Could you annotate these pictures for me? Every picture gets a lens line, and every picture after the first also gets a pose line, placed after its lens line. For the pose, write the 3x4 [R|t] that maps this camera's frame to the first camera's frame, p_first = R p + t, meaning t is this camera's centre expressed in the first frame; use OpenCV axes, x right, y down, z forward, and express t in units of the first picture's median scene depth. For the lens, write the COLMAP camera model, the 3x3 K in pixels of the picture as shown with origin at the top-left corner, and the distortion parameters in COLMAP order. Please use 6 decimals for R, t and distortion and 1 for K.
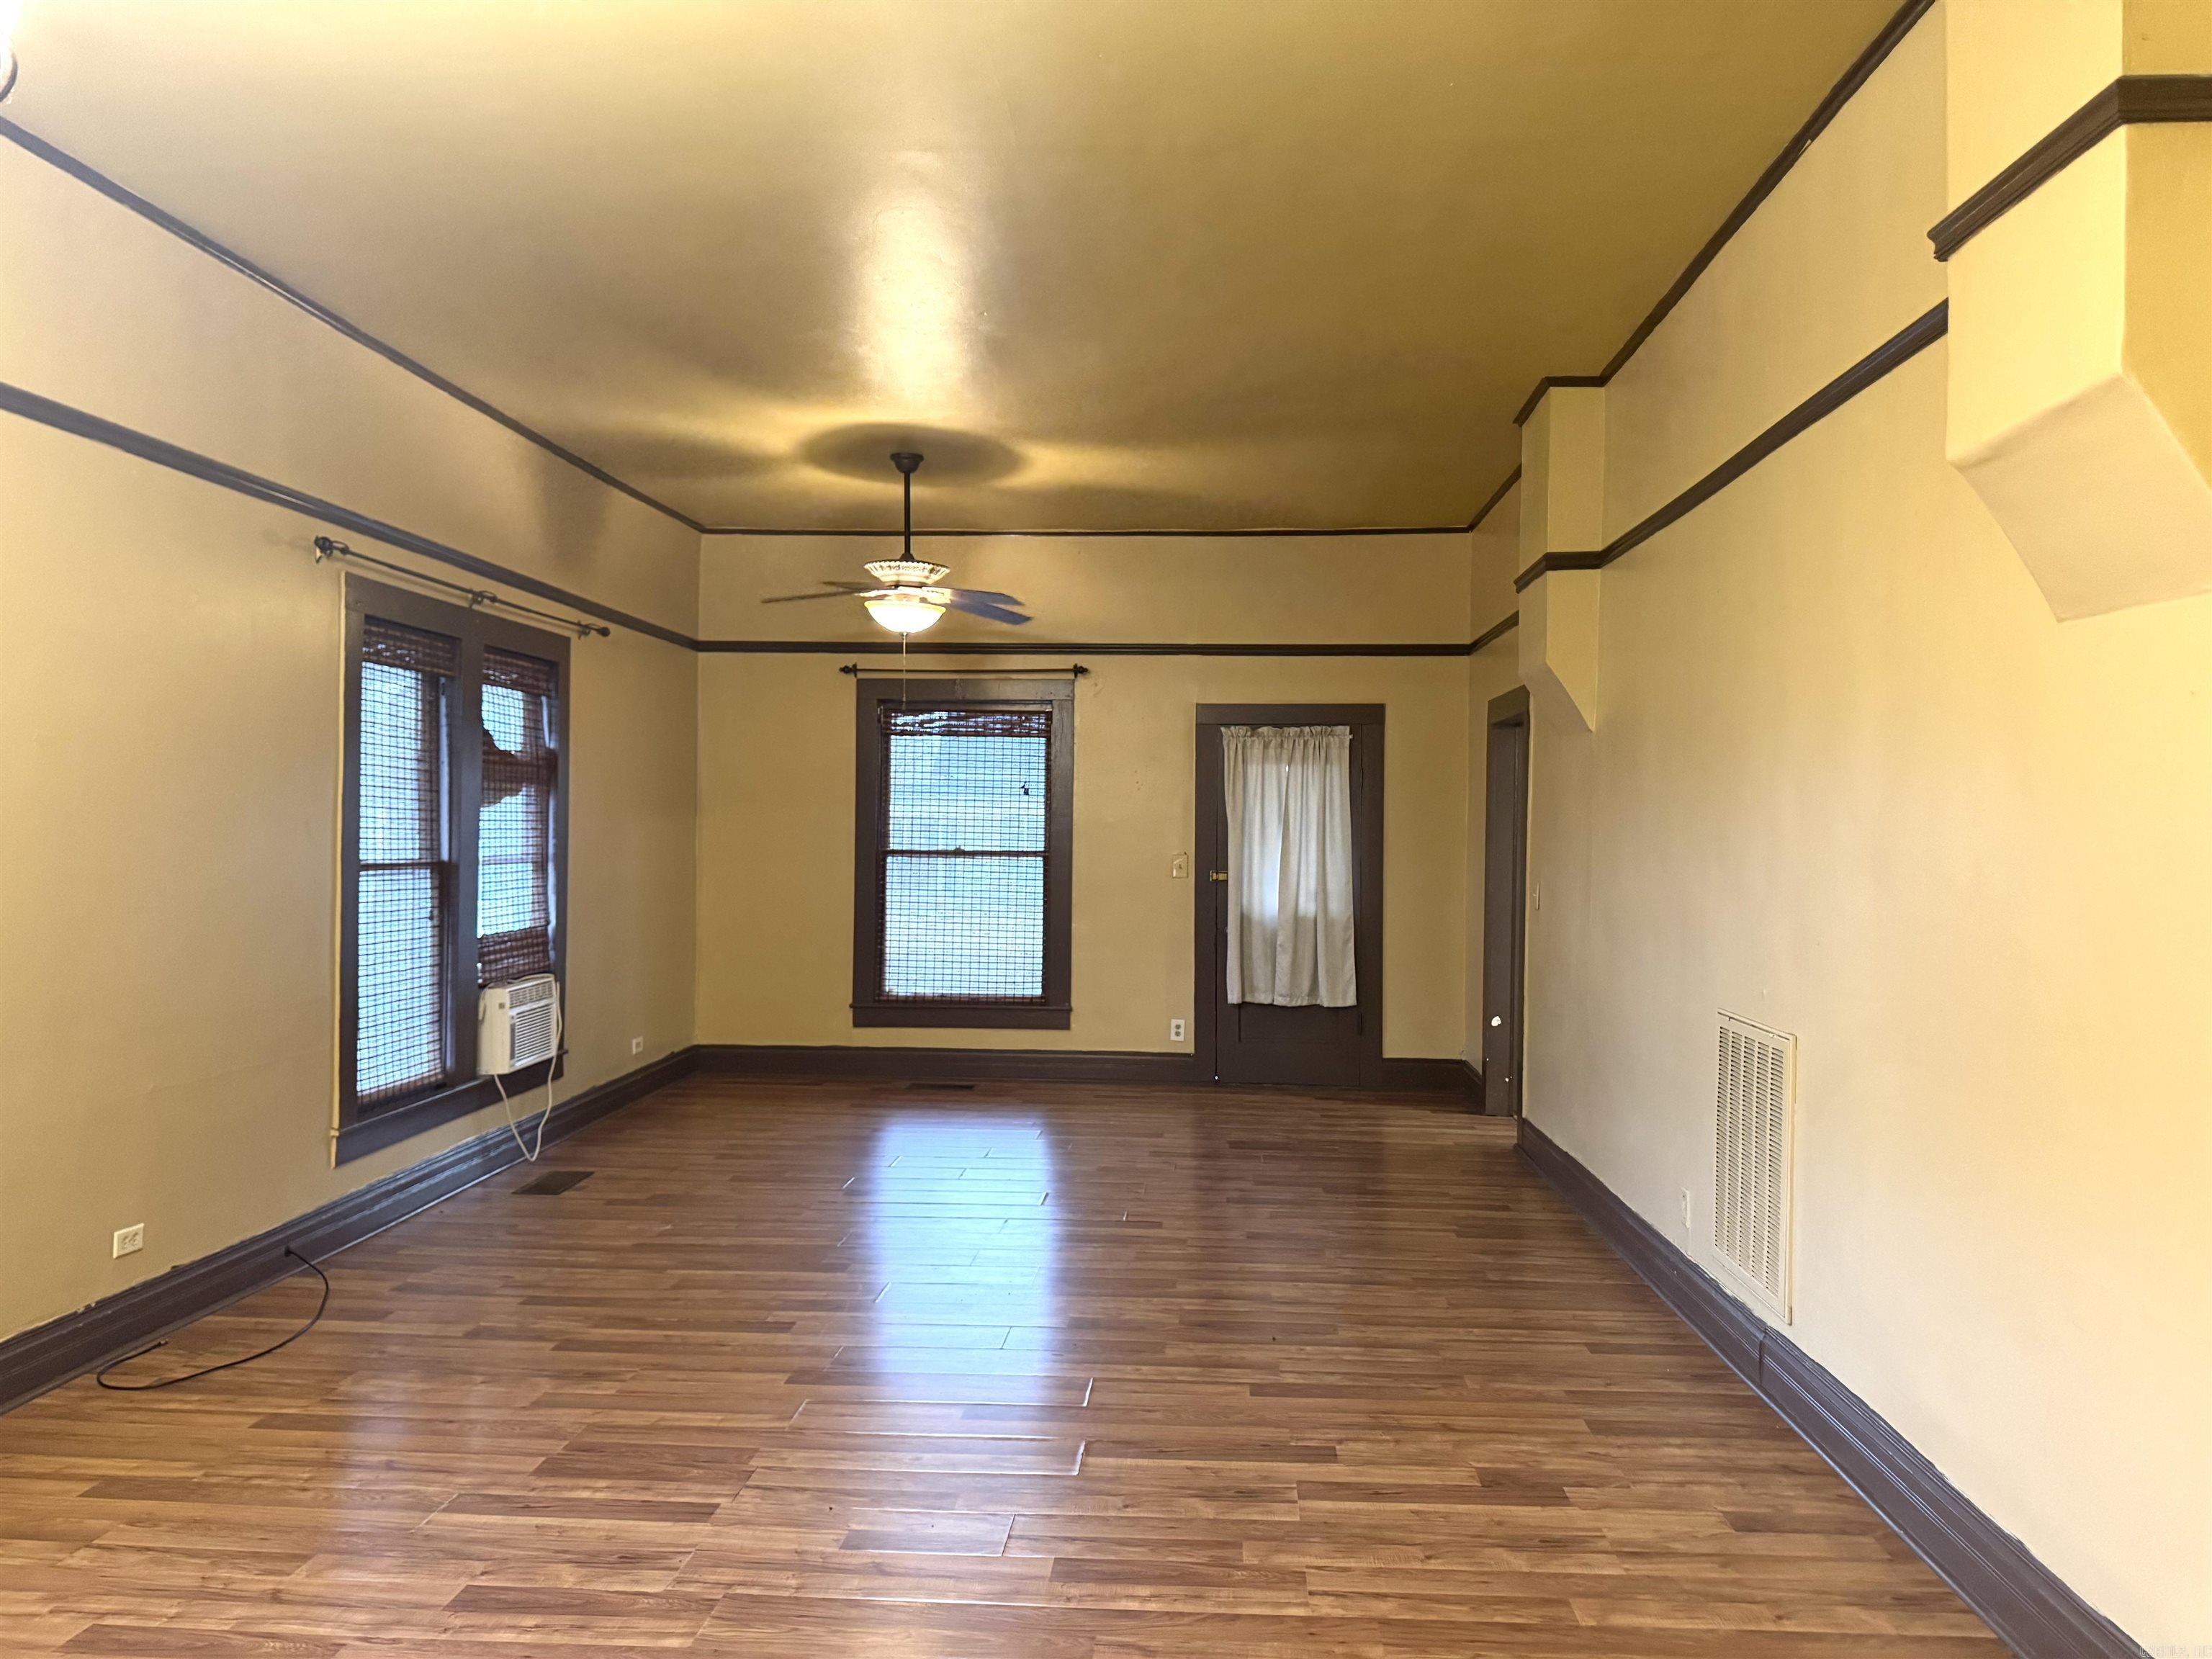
lens RADIAL K [[1566.0, 0, 1106.0], [0, 1566.0, 829.5], [0, 0, 1]] dist [0.156619, -0.221323]
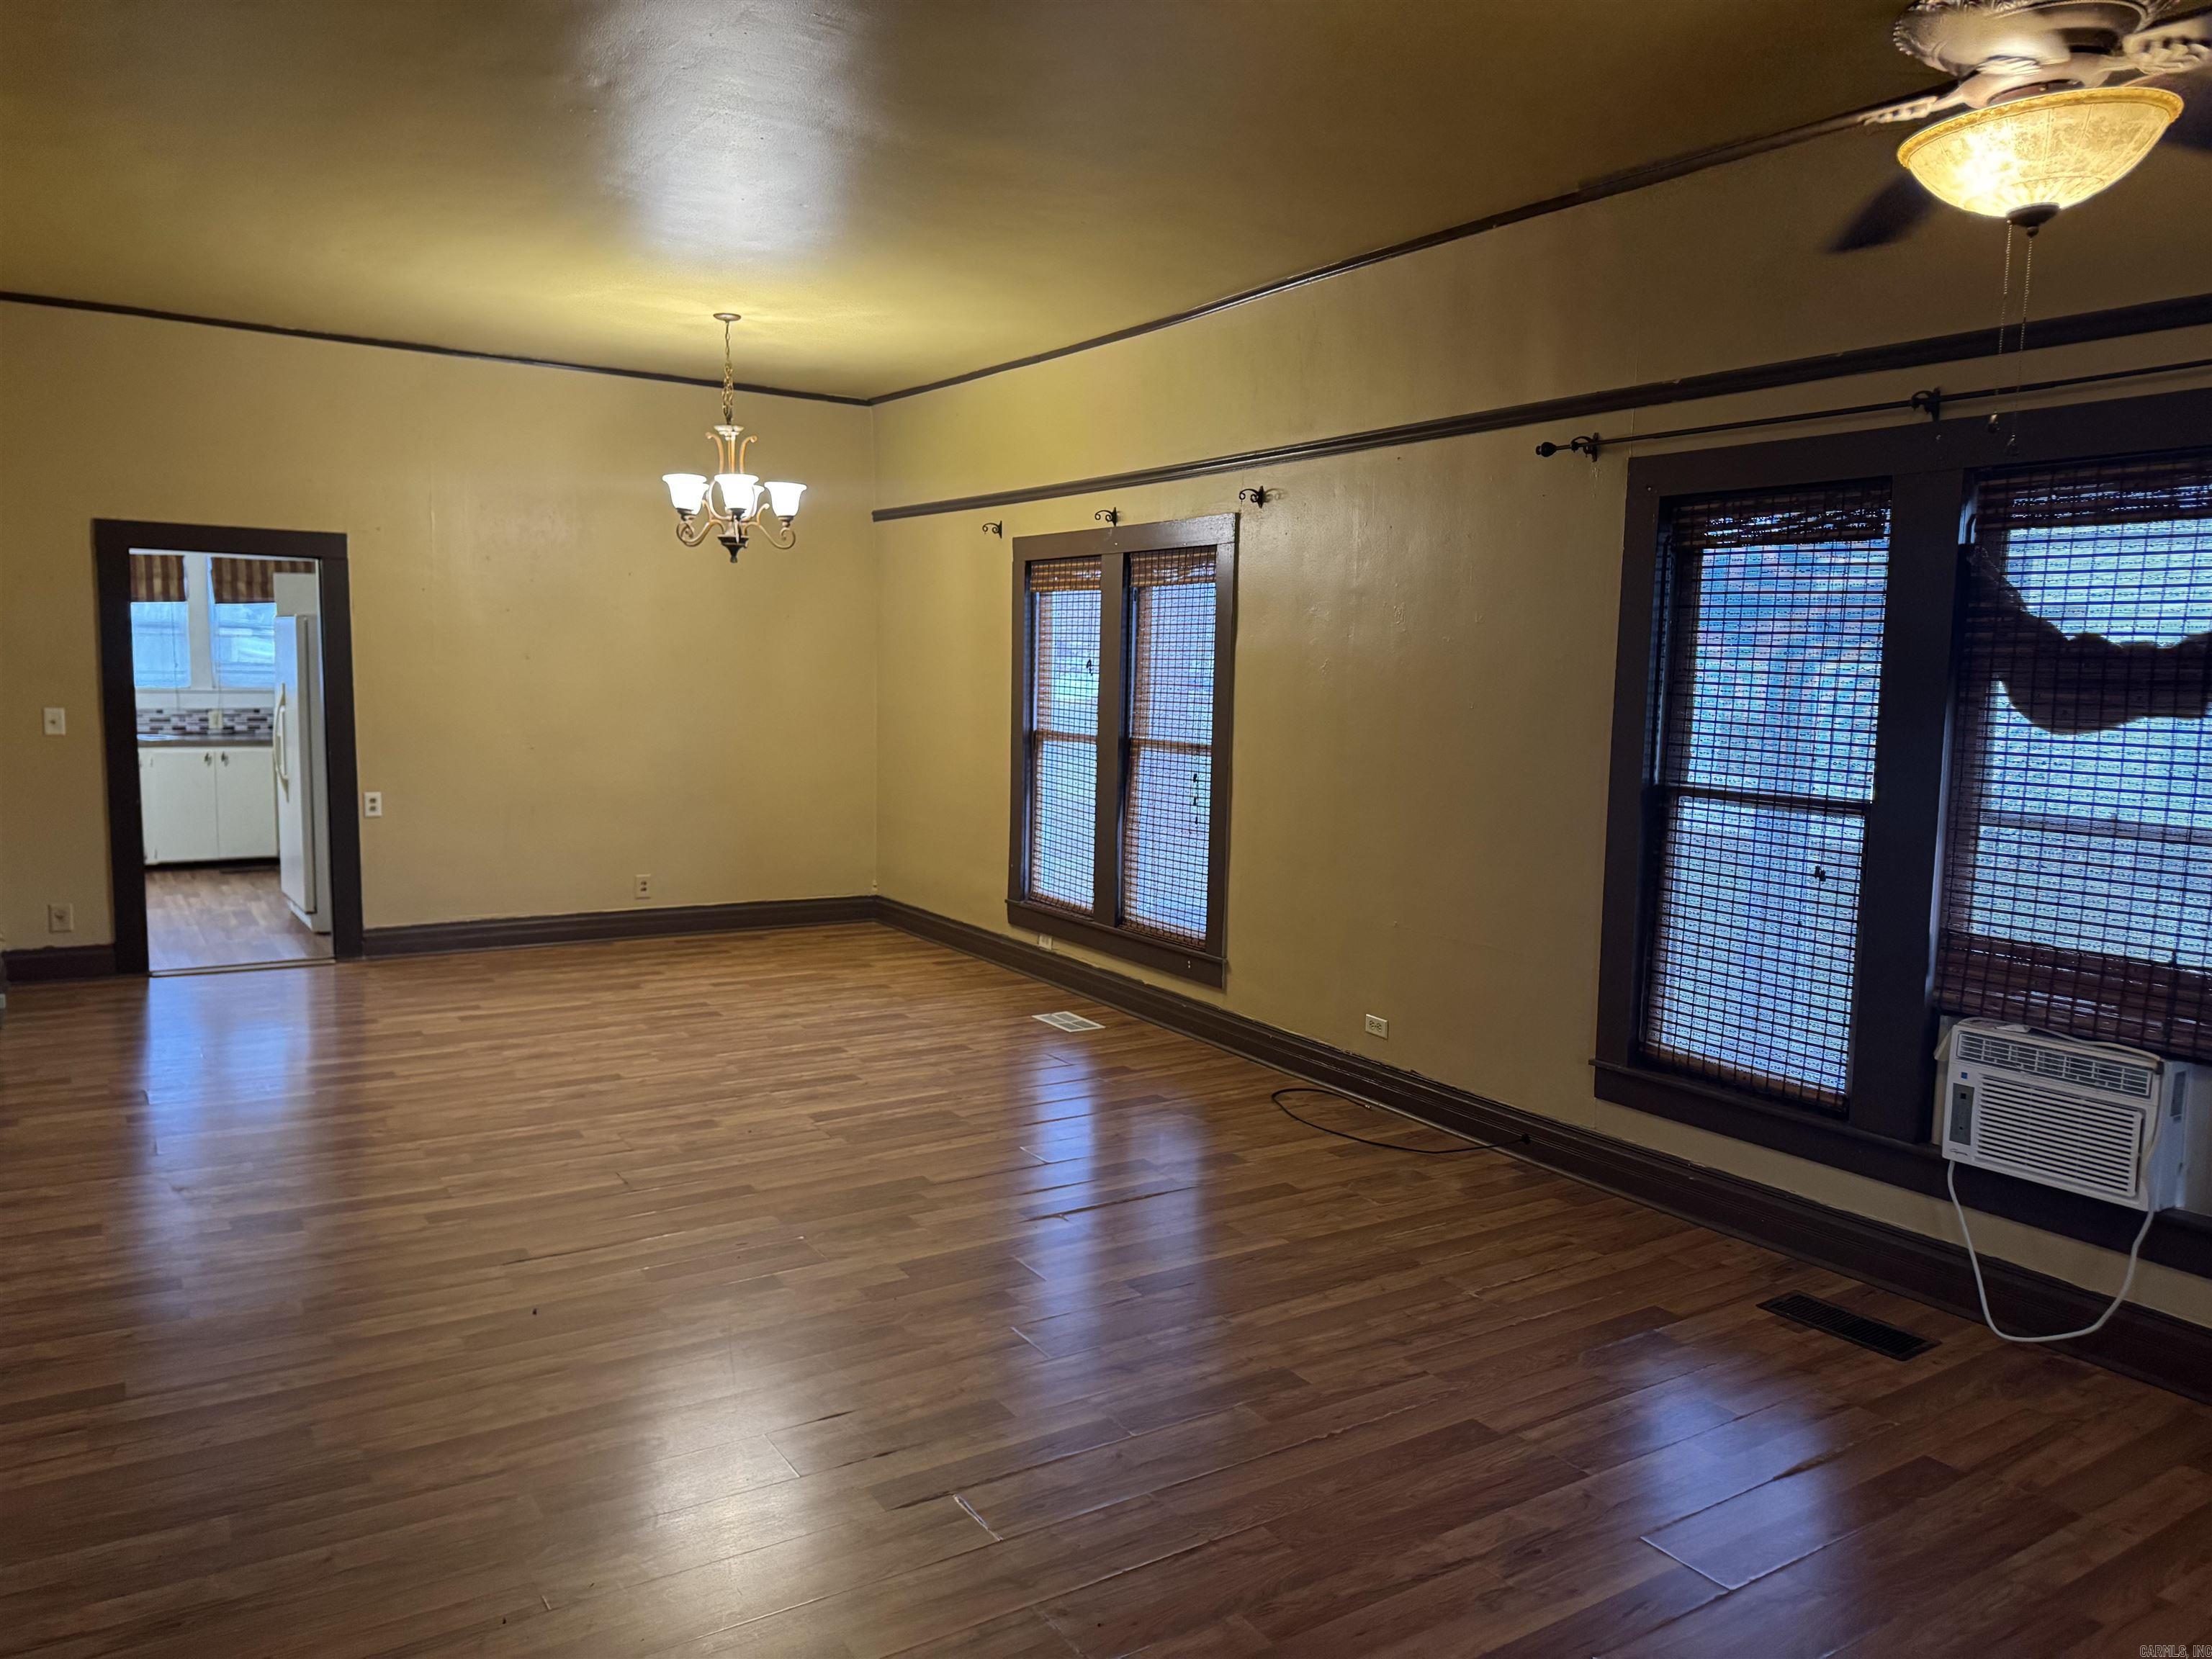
lens RADIAL K [[1566.0, 0, 1106.0], [0, 1566.0, 829.5], [0, 0, 1]] dist [0.156619, -0.221323]
pose [[-0.801582, 0.037468, -0.596710, 0.237732], [-0.028179, 0.994558, 0.100303, -0.026566], [0.597221, 0.097215, -0.796164, 1.198541]]
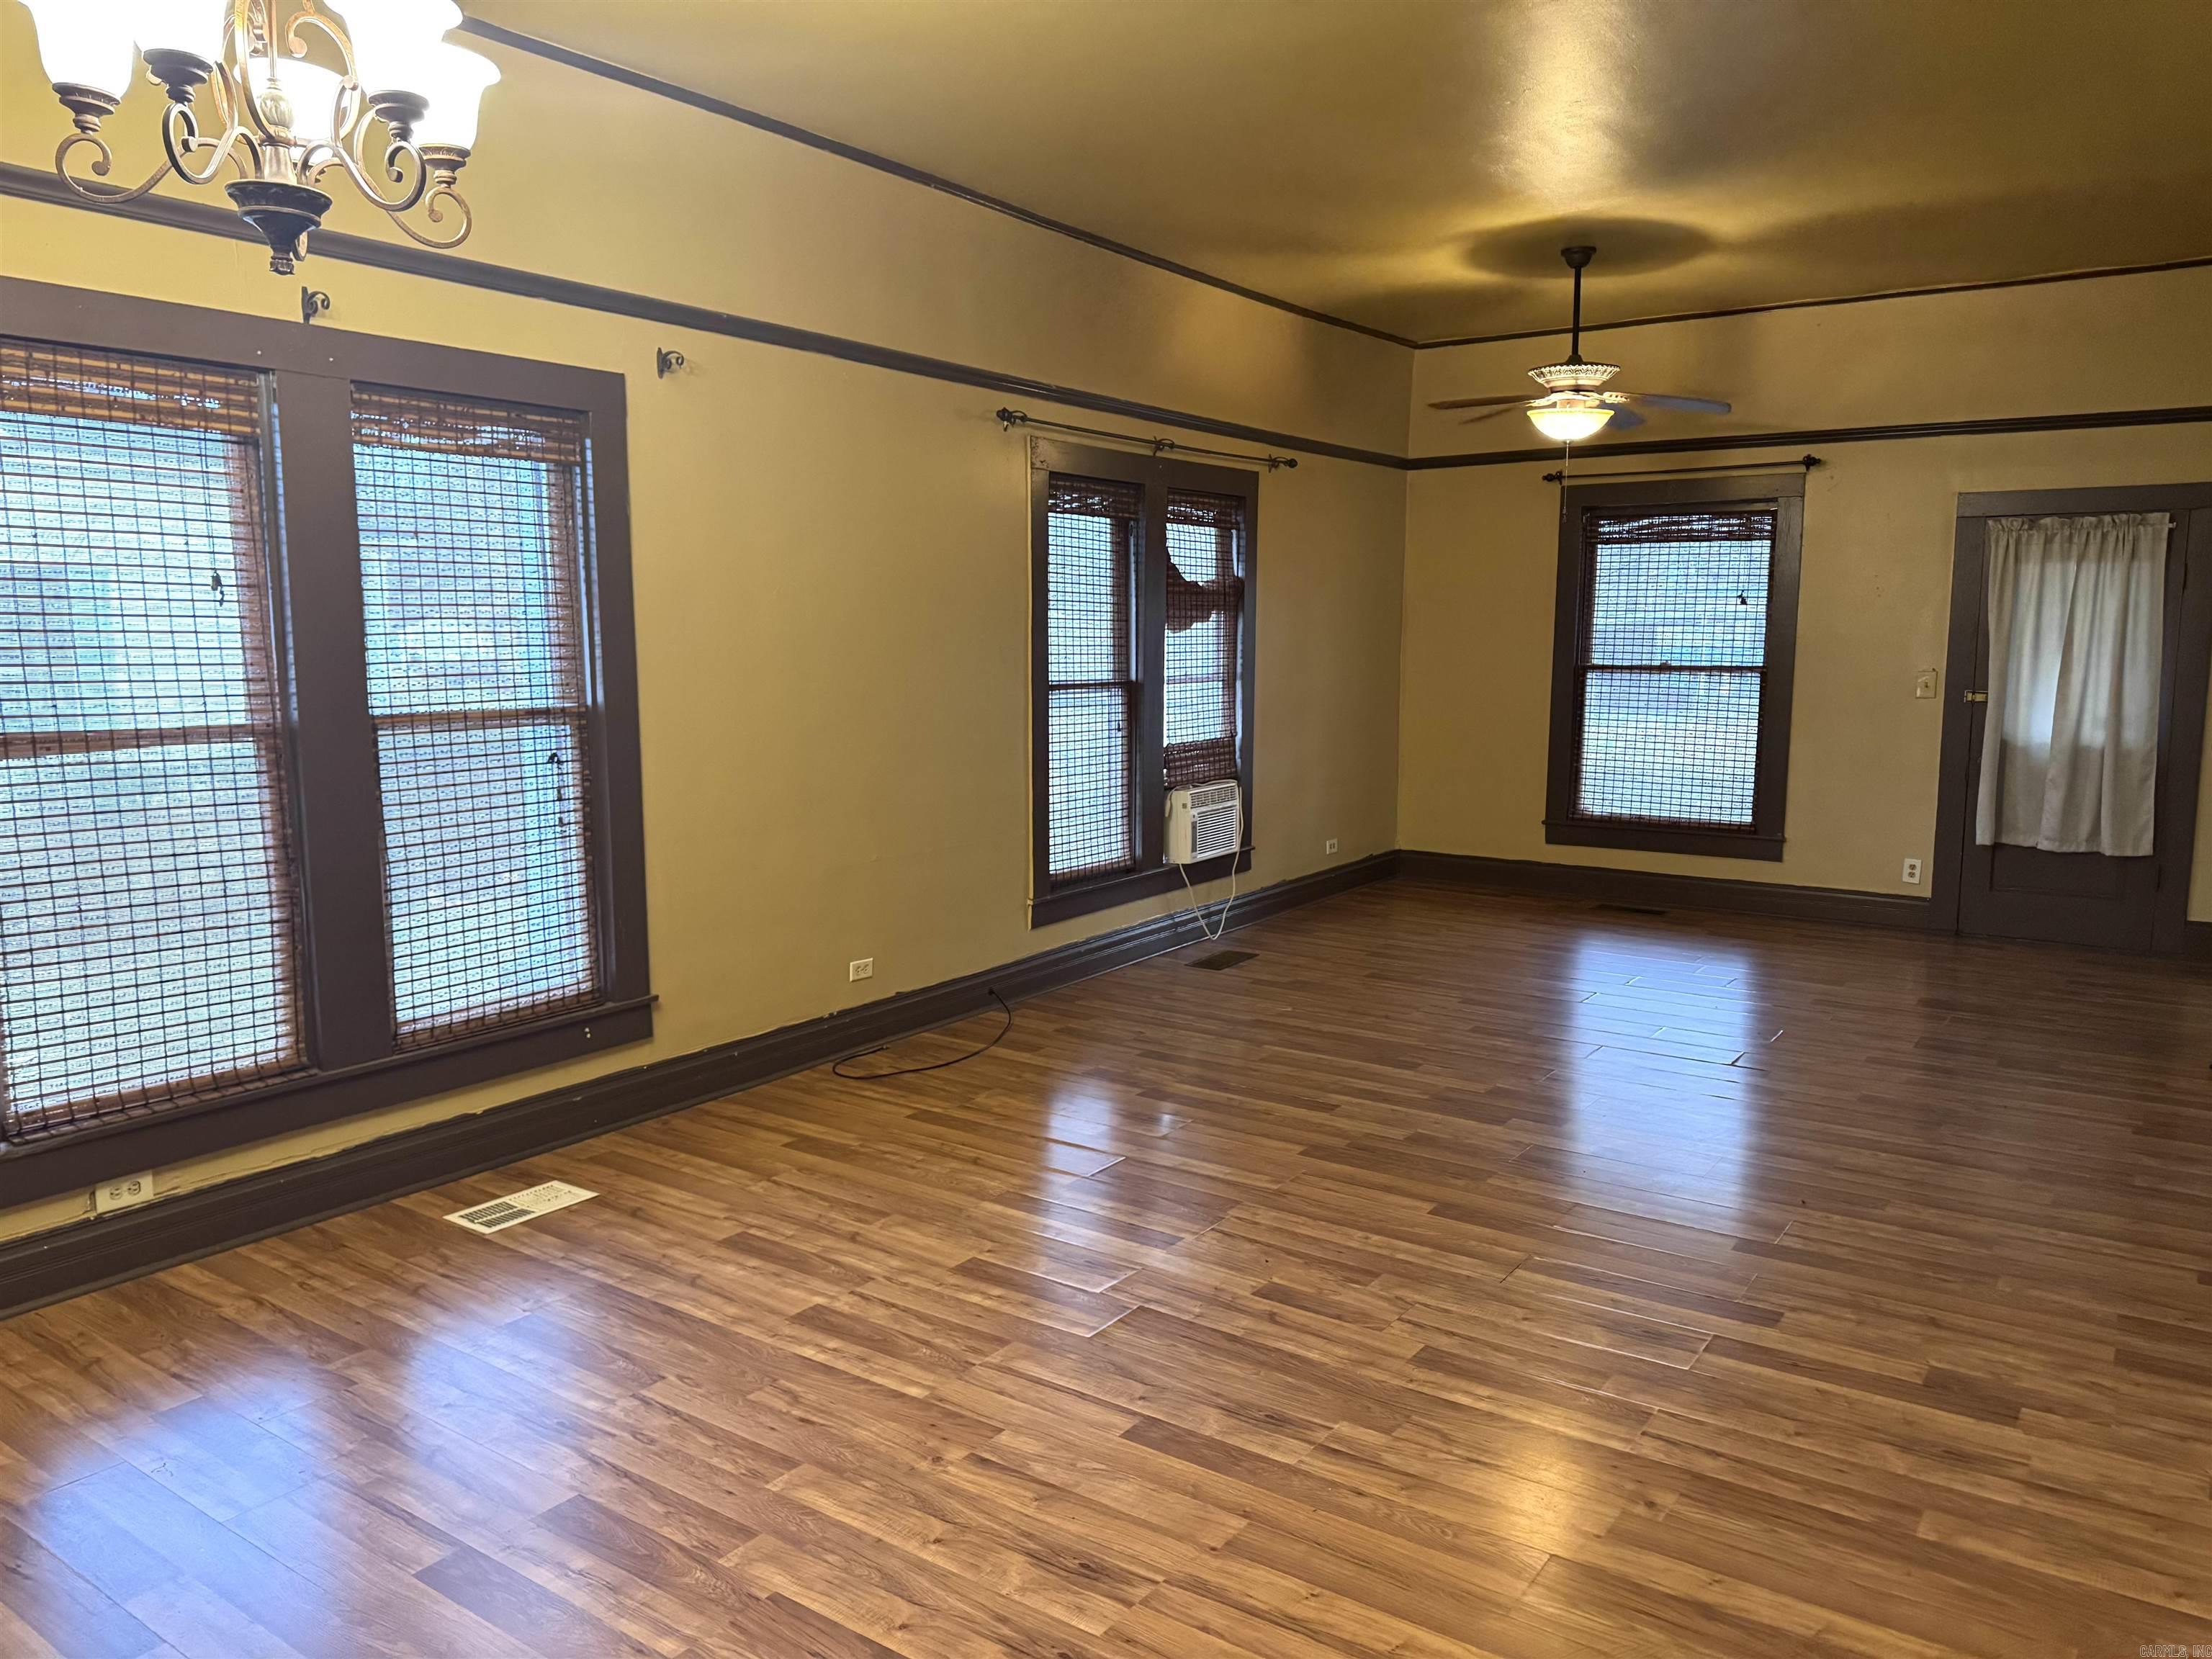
lens RADIAL K [[1566.0, 0, 1106.0], [0, 1566.0, 829.5], [0, 0, 1]] dist [0.156619, -0.221323]
pose [[0.858746, 0.058005, -0.509108, 0.141904], [0.007093, 0.992131, 0.125003, -0.014084], [0.512353, -0.110956, 0.851577, 0.000526]]
